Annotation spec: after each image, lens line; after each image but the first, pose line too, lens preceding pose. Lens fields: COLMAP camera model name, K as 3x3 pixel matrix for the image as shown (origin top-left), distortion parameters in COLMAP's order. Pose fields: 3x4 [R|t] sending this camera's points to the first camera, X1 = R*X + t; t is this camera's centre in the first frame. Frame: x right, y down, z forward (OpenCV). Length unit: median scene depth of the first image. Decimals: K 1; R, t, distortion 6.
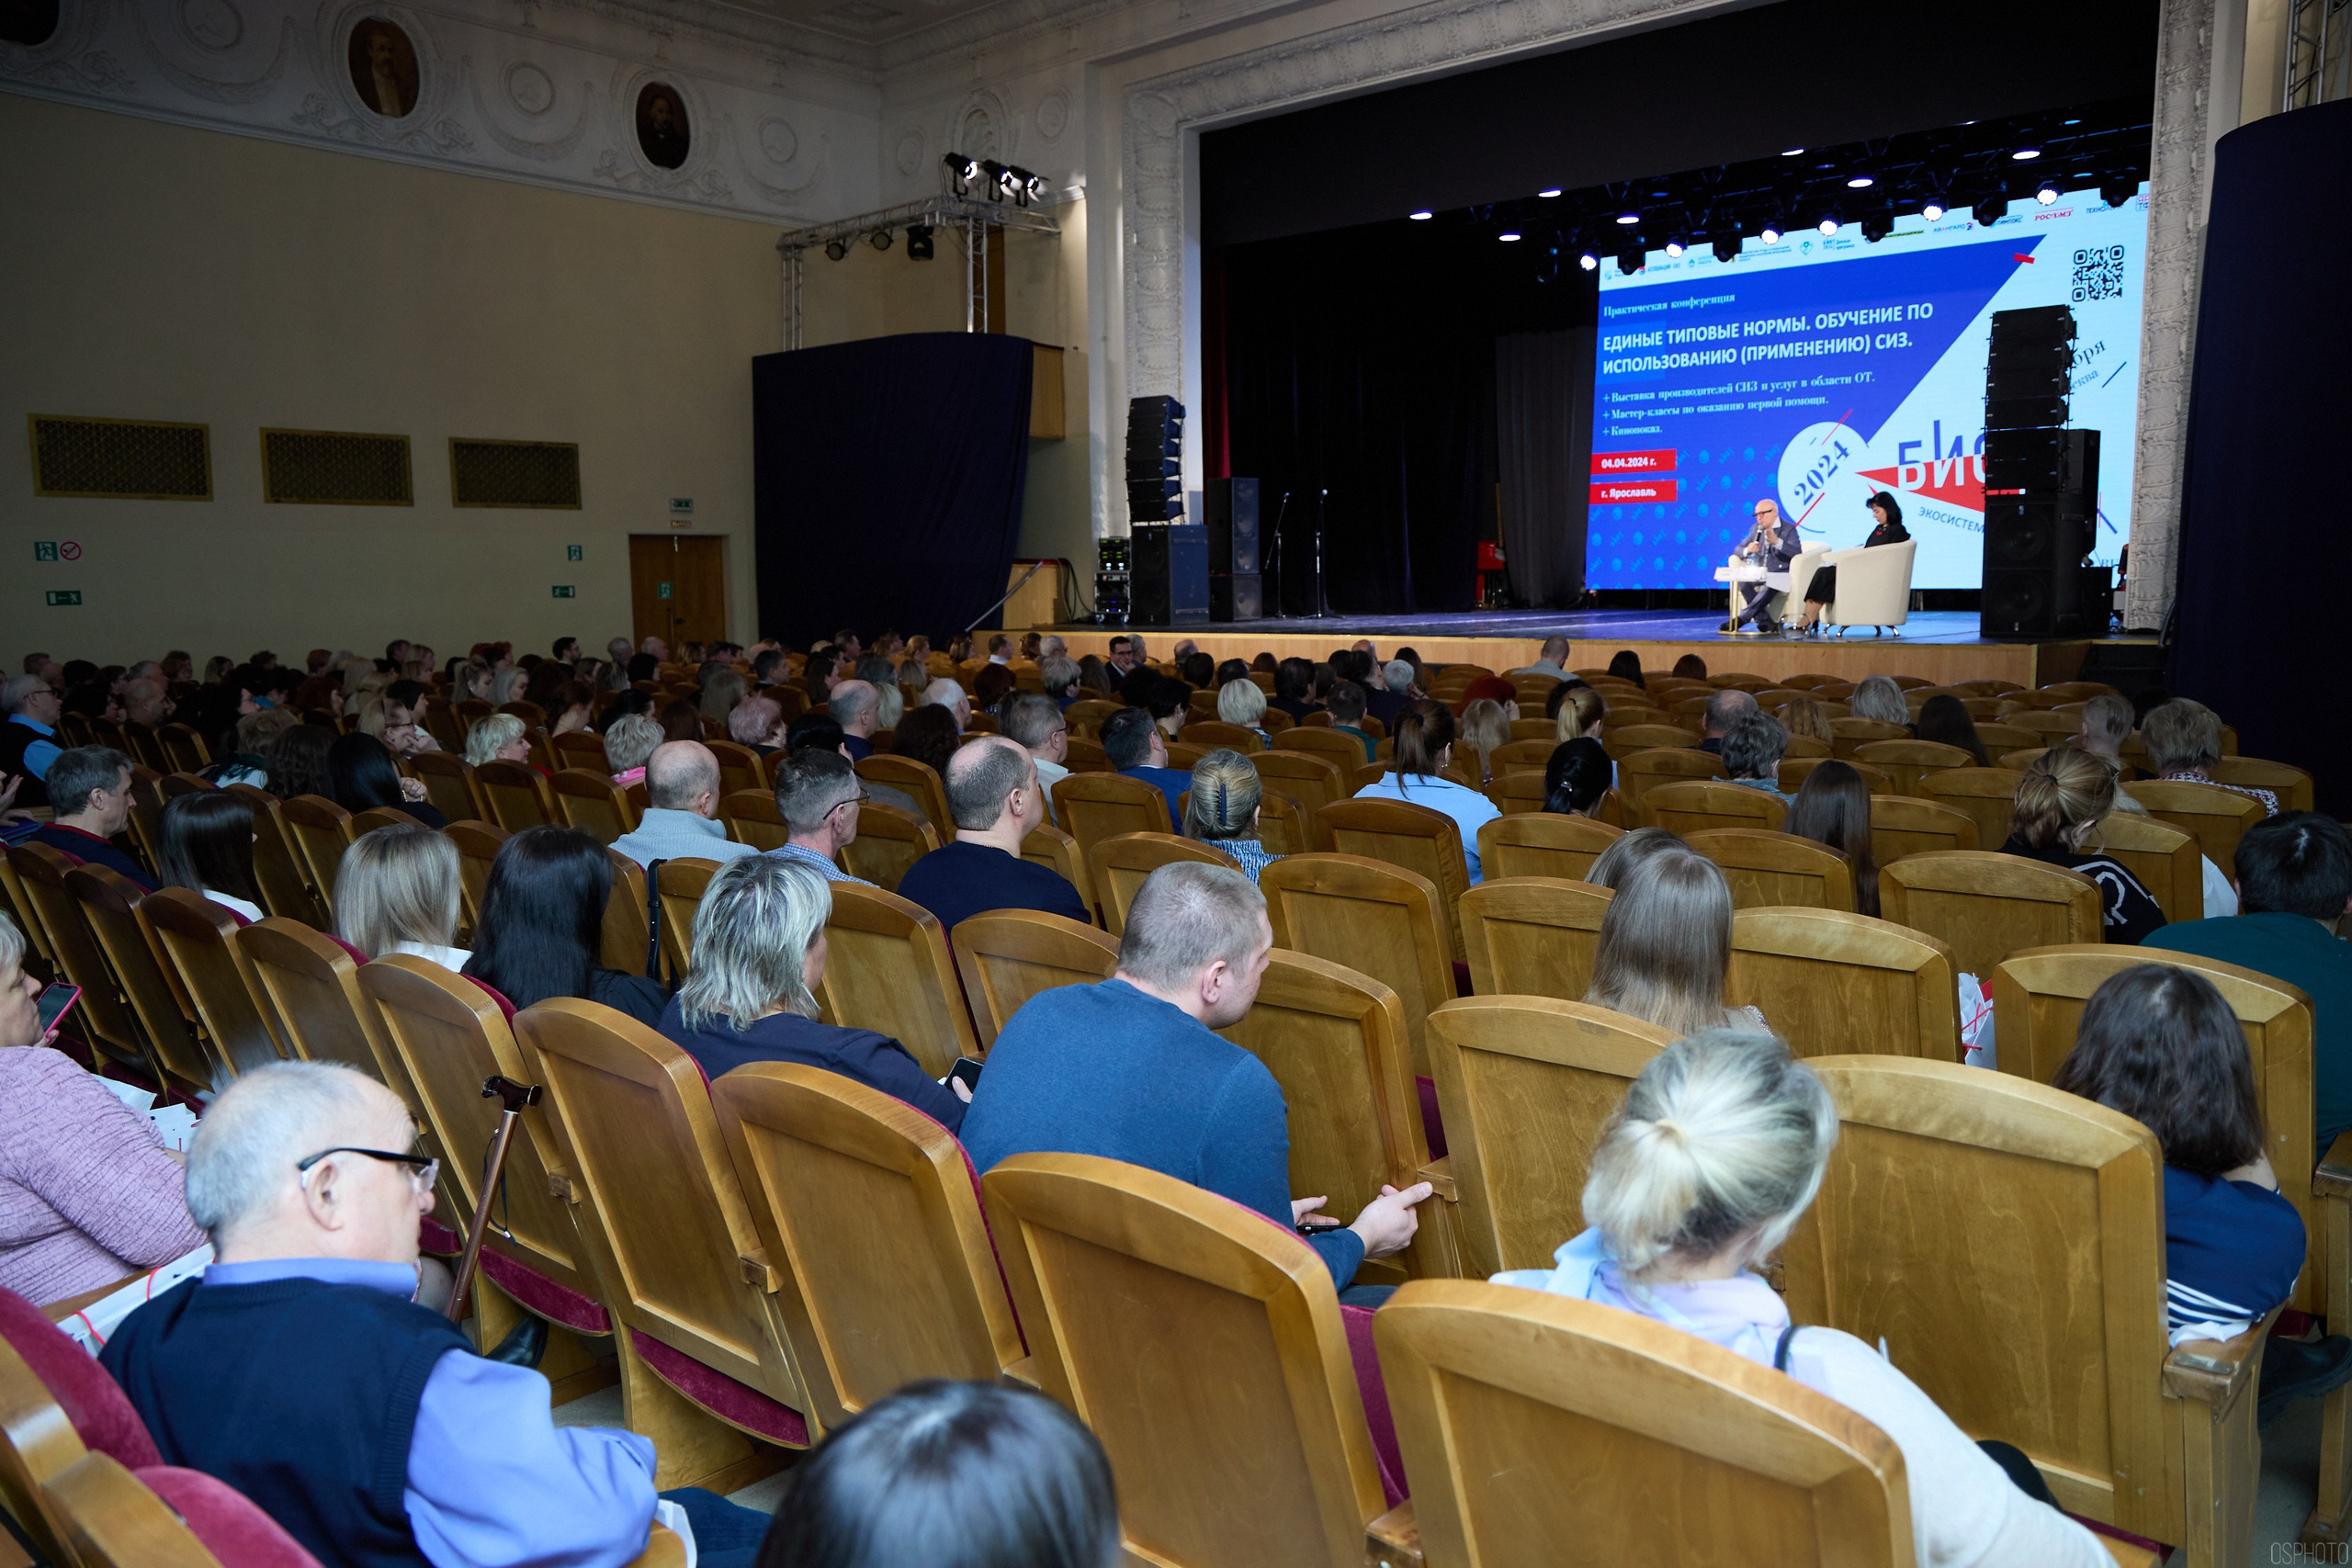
lens RADIAL K [[1731.1, 0, 1215.3], [0, 1731.1, 789.1], [0, 0, 1]] dist [-0.005460, -0.002108]
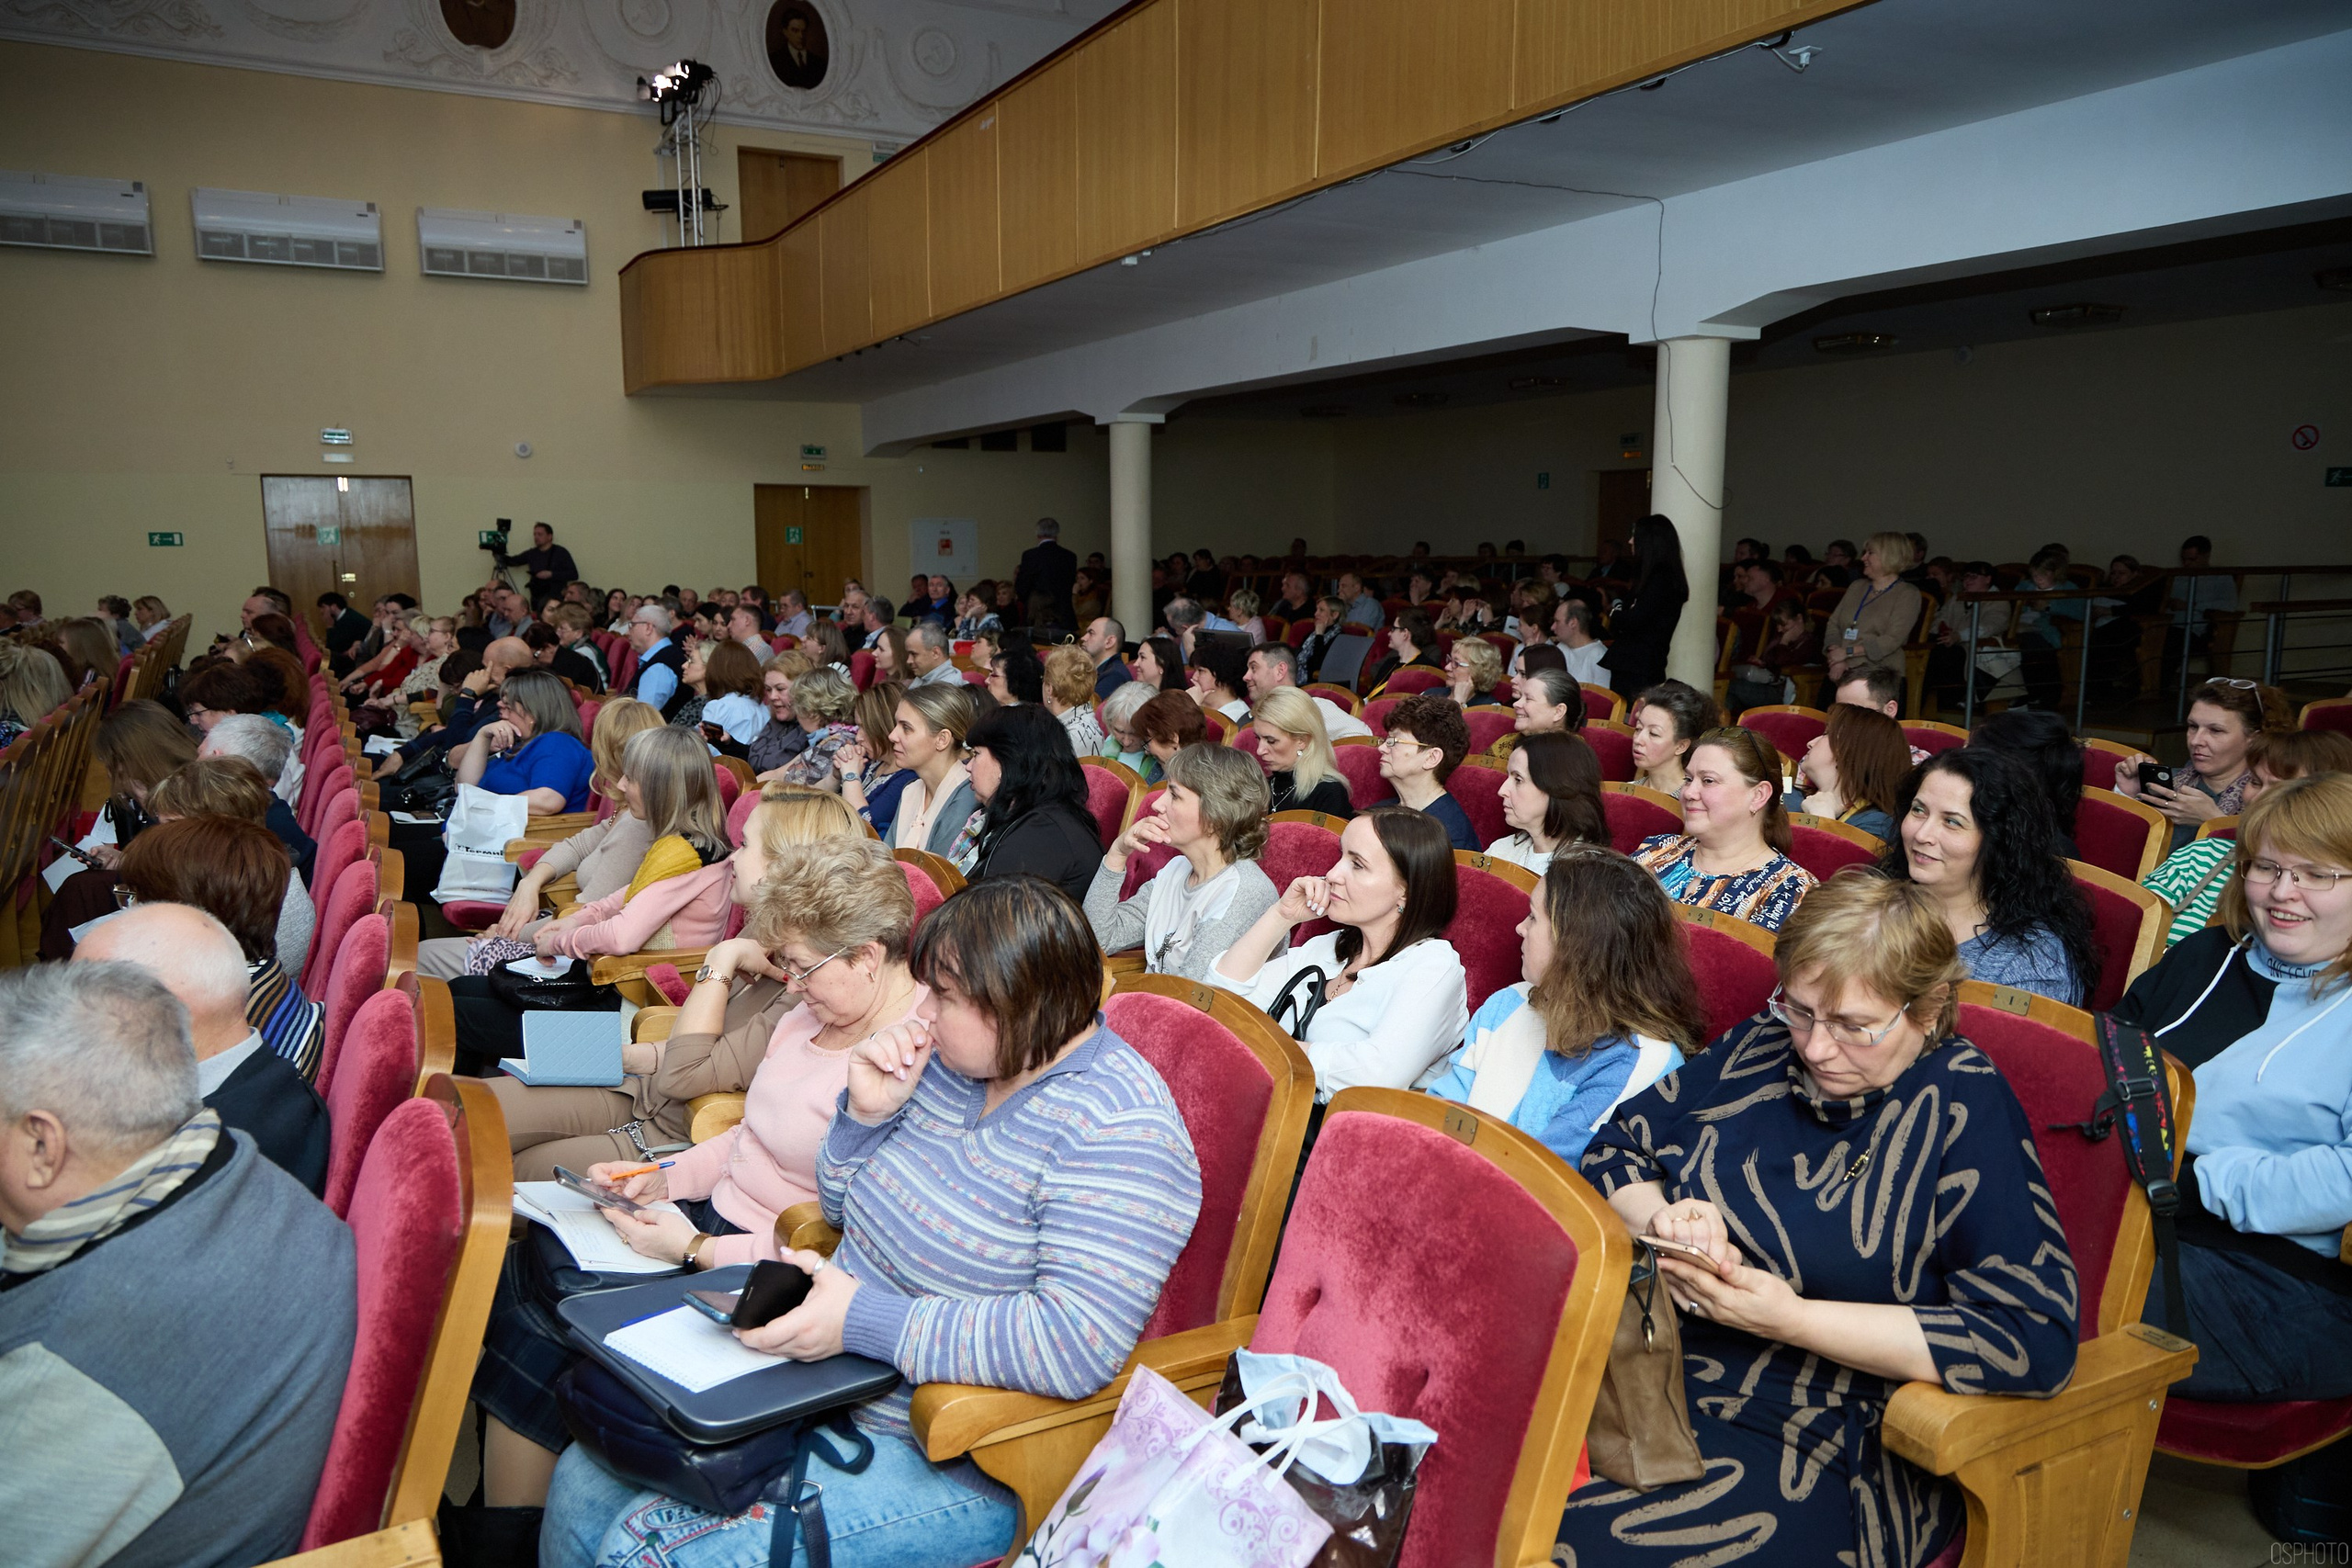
lens RADIAL K [[1618.7, 0, 1174.9], [0, 1618.7, 813.8], [0, 0, 1]] dist [0.001587, 0.025930]
pose [[0.938437, 0.070858, -0.338105, 0.234817], [-0.053336, 0.996721, 0.060850, -0.034258], [0.341308, -0.039071, 0.939139, 0.251304]]
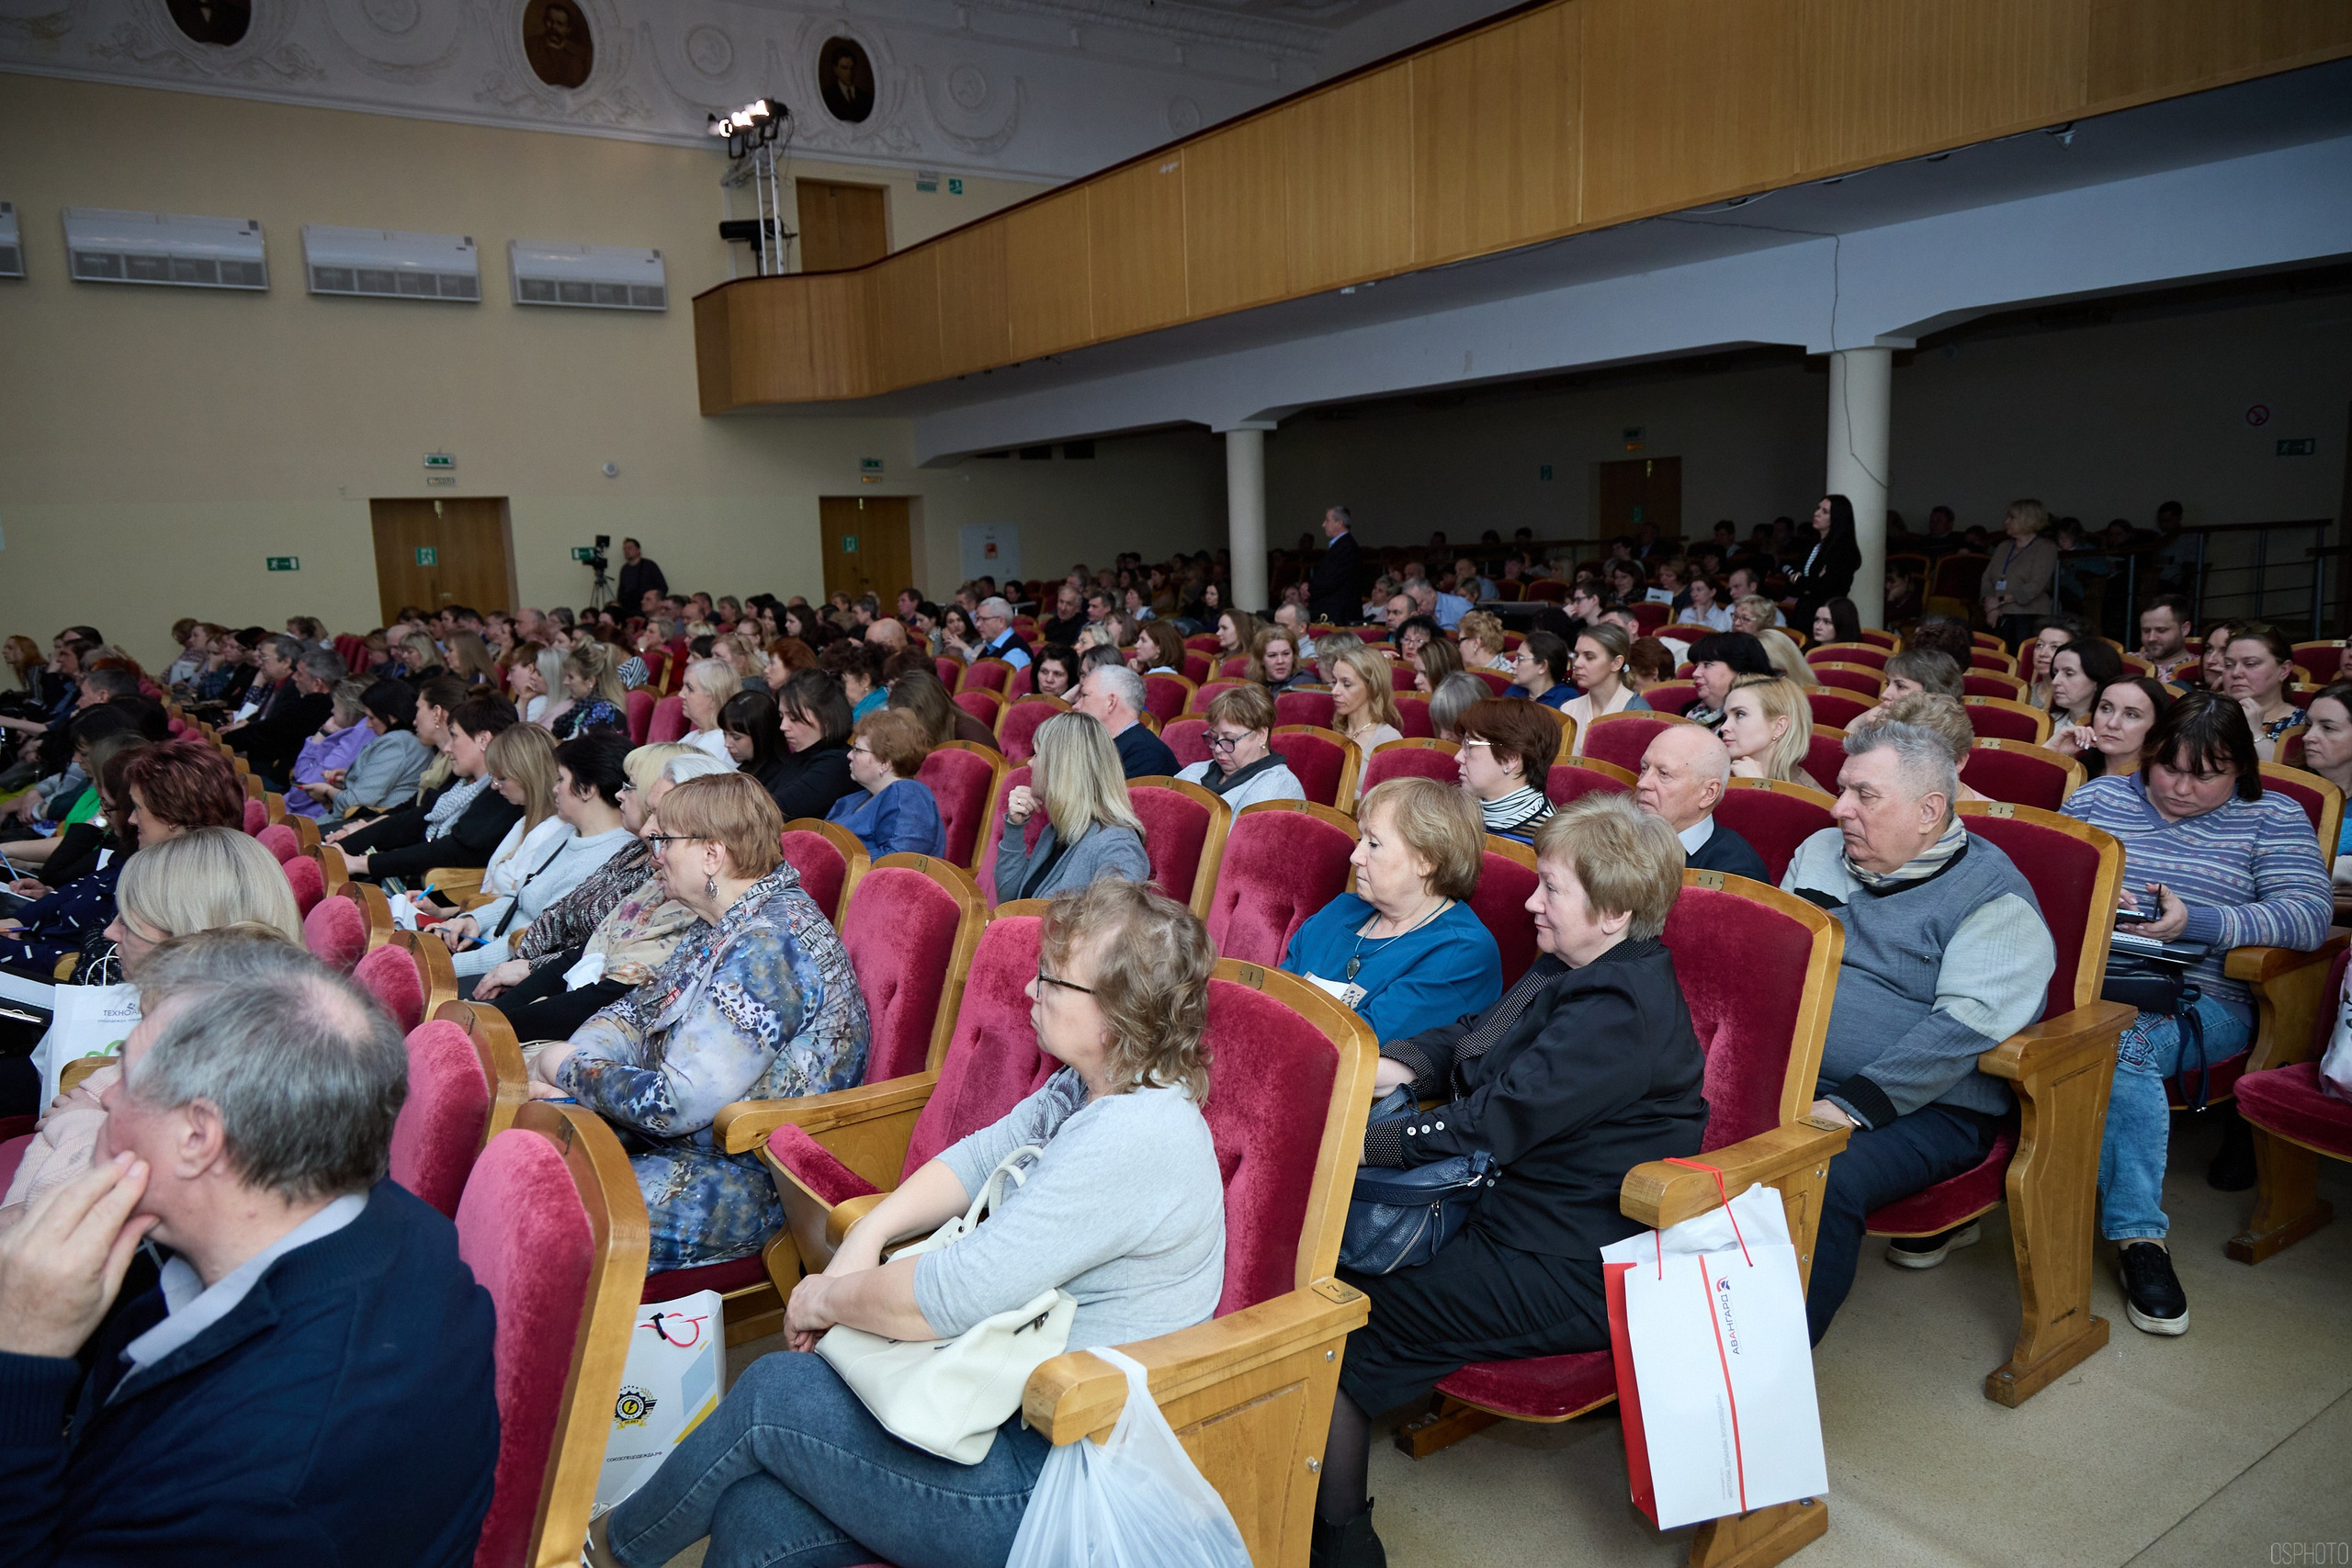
lens RADIAL K [[1615.3, 0, 1176.0], [0, 1615.3, 784.0], [0, 0, 1]] dist [0.038220, -0.000710]
pose [[0.969258, 0.020225, -0.245214, 0.121875], [-0.011110, 0.999197, 0.038496, -0.017632], [0.245796, -0.034589, 0.968704, 0.132464]]
